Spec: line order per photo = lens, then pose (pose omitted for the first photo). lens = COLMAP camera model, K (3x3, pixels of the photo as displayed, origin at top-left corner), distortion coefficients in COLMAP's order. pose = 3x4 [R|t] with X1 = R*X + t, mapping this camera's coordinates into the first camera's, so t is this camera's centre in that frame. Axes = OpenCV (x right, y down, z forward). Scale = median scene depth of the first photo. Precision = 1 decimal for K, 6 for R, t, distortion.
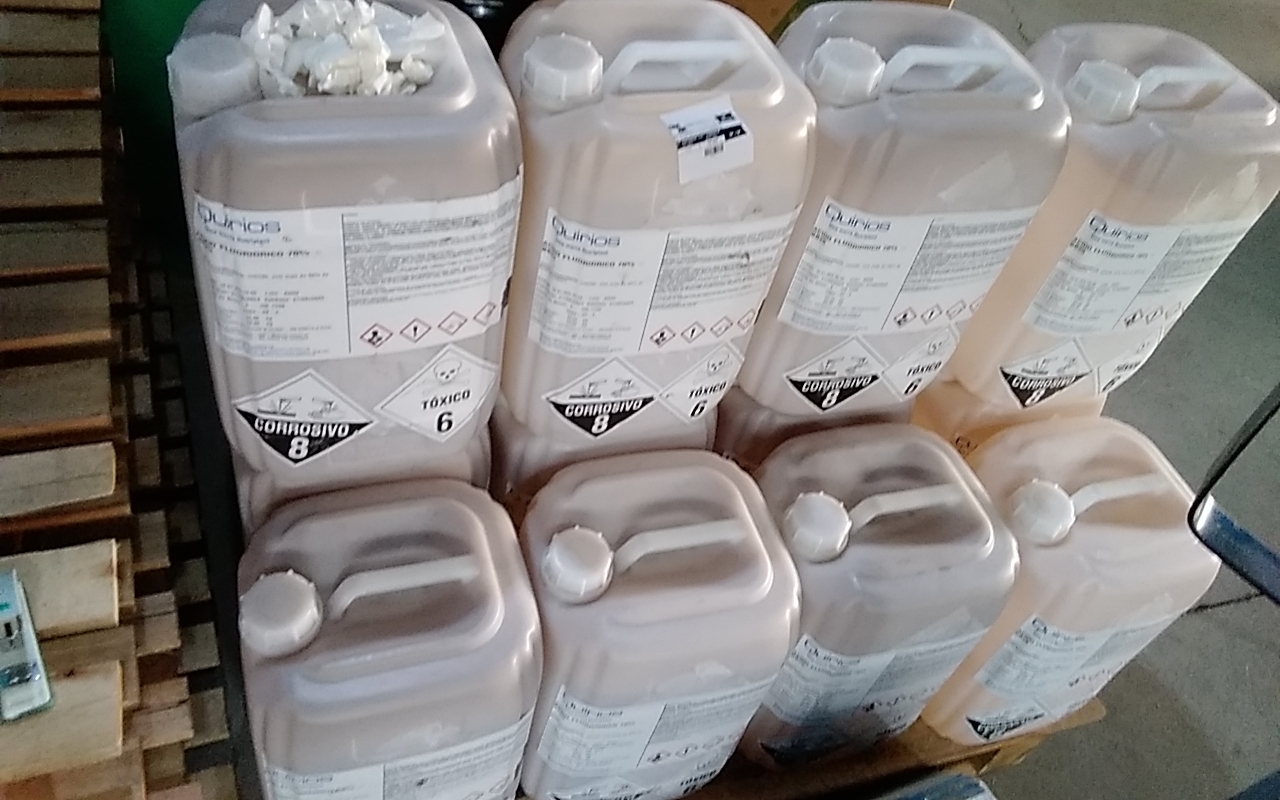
lens RADIAL K [[947.2, 0, 638.7], [0, 947.2, 384.7], [0, 0, 1]] dist [0.106654, -0.224437]
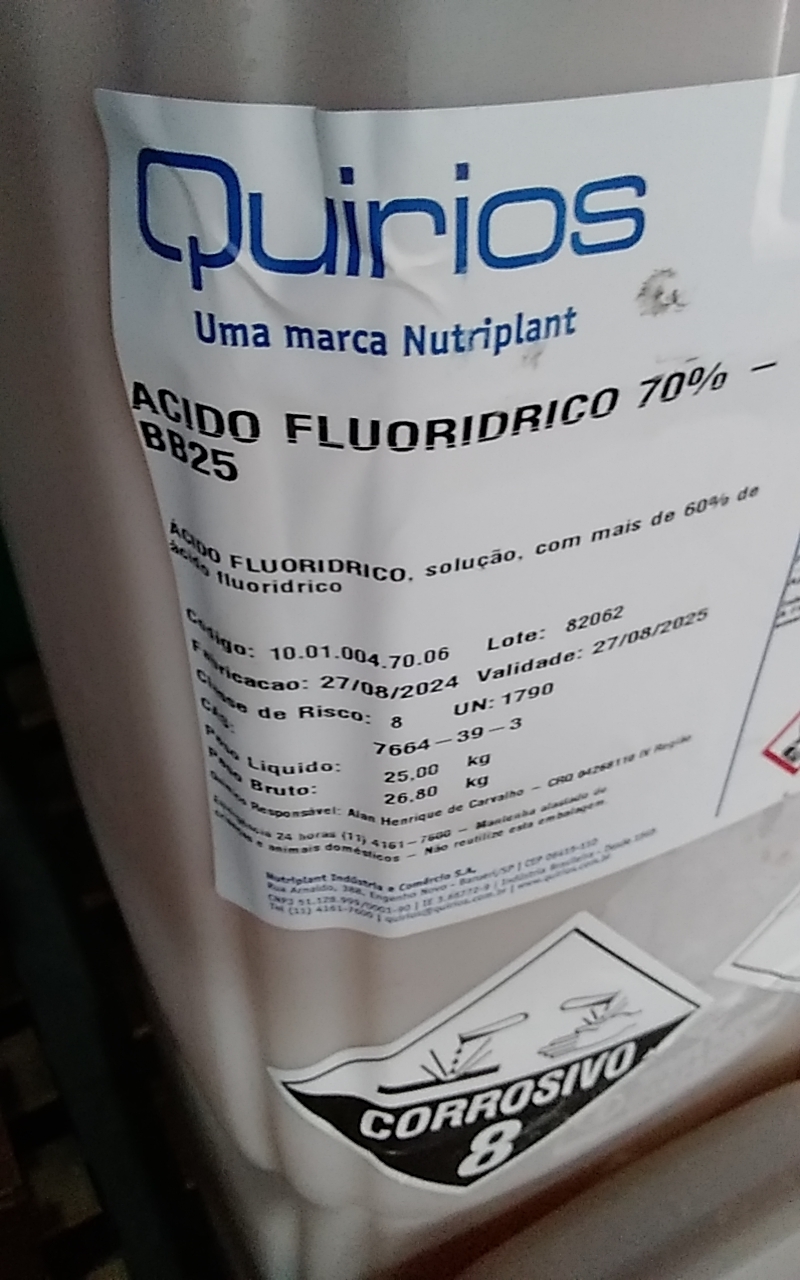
lens RADIAL K [[961.6, 0, 395.0], [0, 961.6, 644.9], [0, 0, 1]] dist [0.105281, -0.236729]
pose [[0.974475, -0.224213, 0.011233, -0.335681], [0.224399, 0.971374, -0.077954, -0.068358], [0.006567, 0.078485, 0.996894, 0.648501]]
